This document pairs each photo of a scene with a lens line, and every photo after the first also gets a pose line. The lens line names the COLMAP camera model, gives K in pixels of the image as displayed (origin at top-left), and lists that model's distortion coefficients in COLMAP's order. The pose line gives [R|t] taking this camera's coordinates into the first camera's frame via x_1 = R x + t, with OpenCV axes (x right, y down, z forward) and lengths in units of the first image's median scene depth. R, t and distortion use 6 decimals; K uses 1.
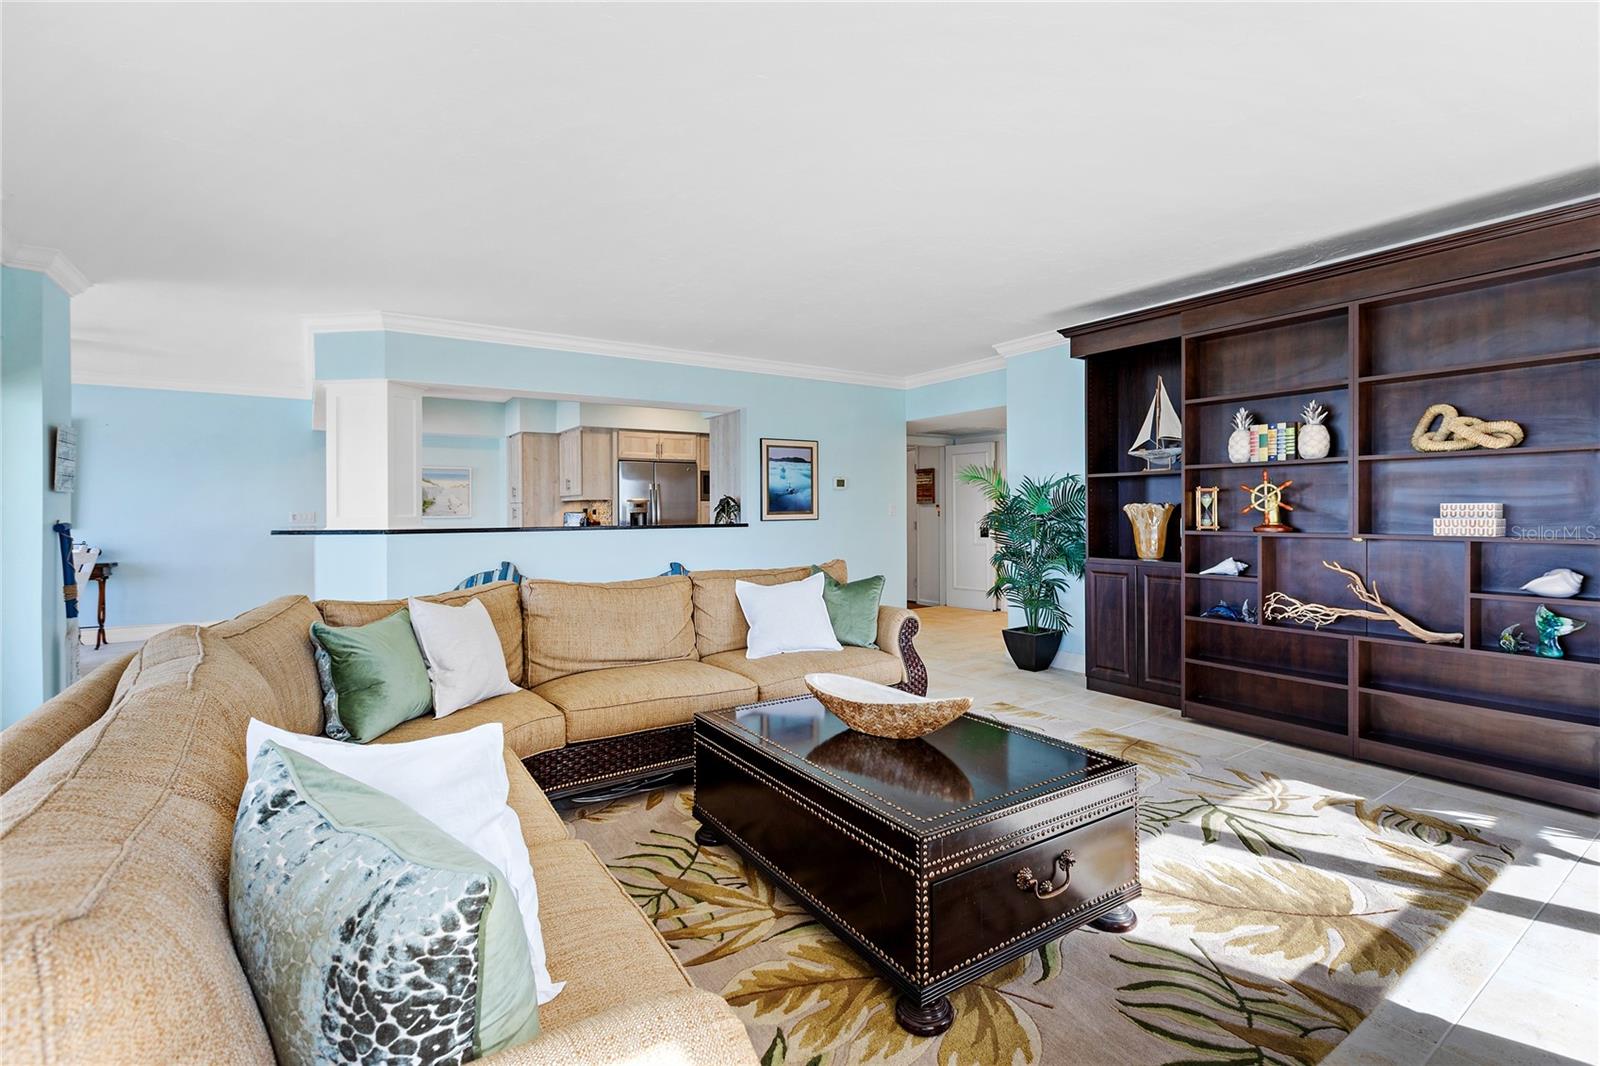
lens RADIAL K [[721.8, 0, 801.4], [0, 721.8, 526.2], [0, 0, 1]] dist [-0.005114, 0.000125]
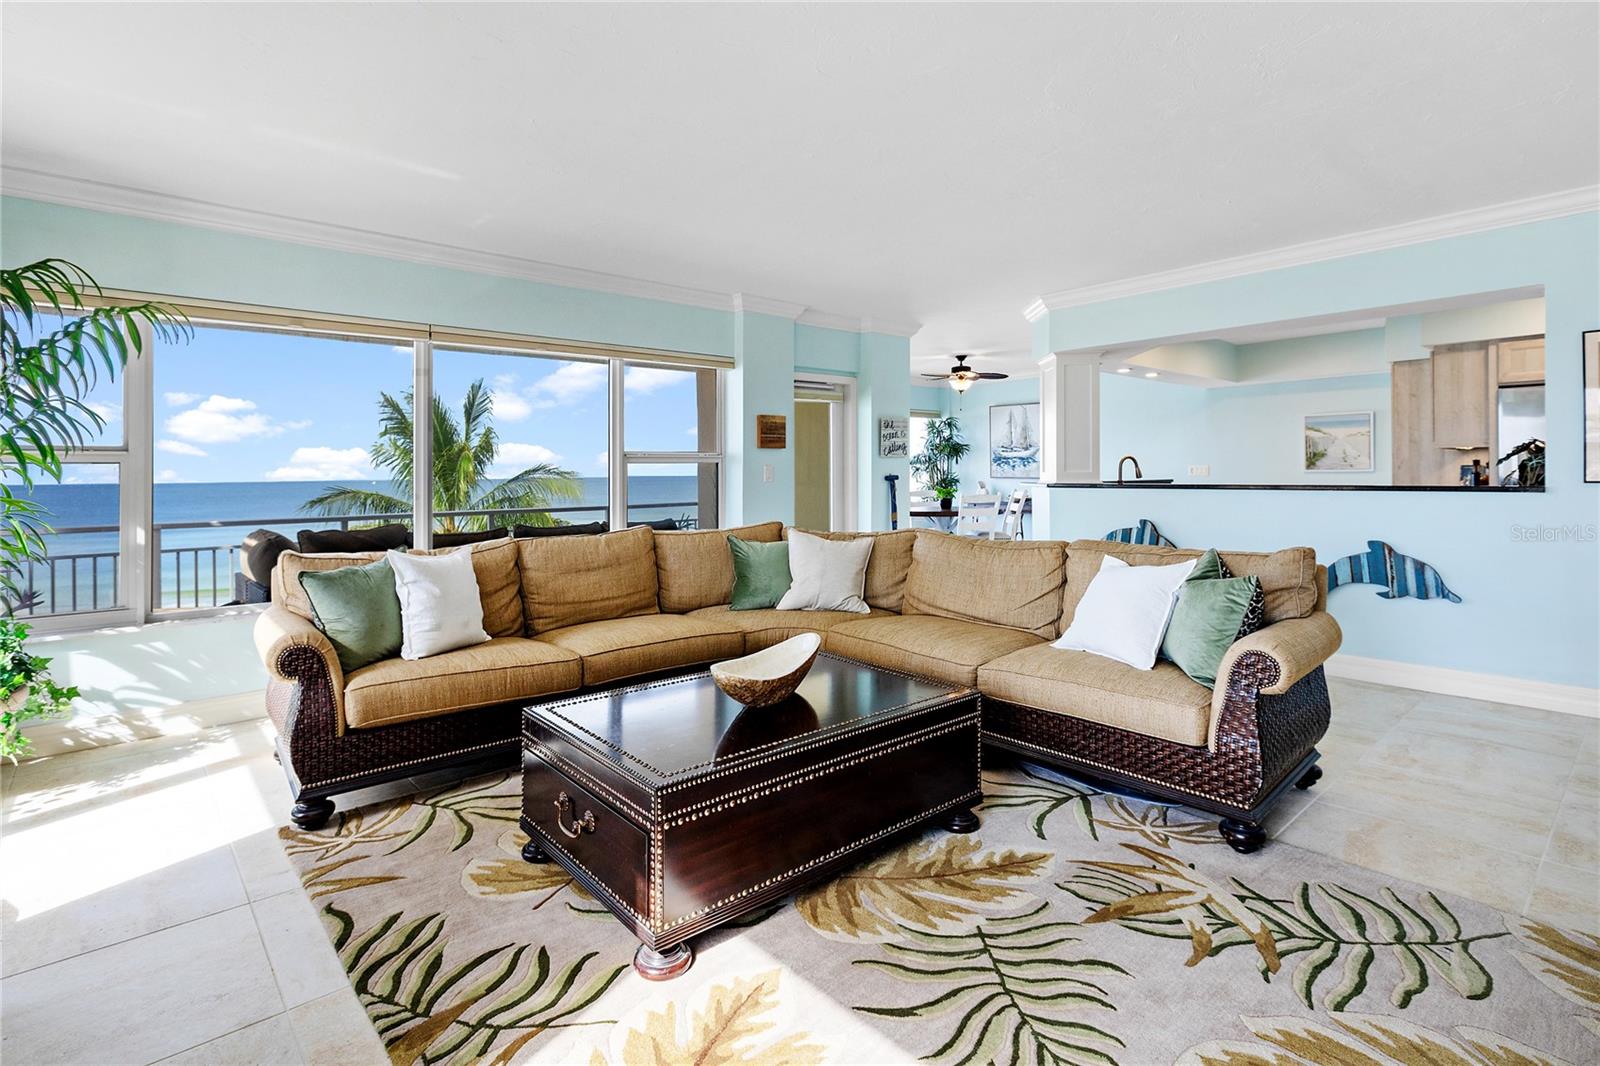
lens RADIAL K [[753.6, 0, 792.0], [0, 753.6, 467.5], [0, 0, 1]] dist [0.001708, 0.000204]
pose [[0.134628, -0.000027, -0.990896, 0.522356], [-0.012613, 0.999919, -0.001741, -0.012901], [0.990816, 0.012732, 0.134617, 0.404553]]
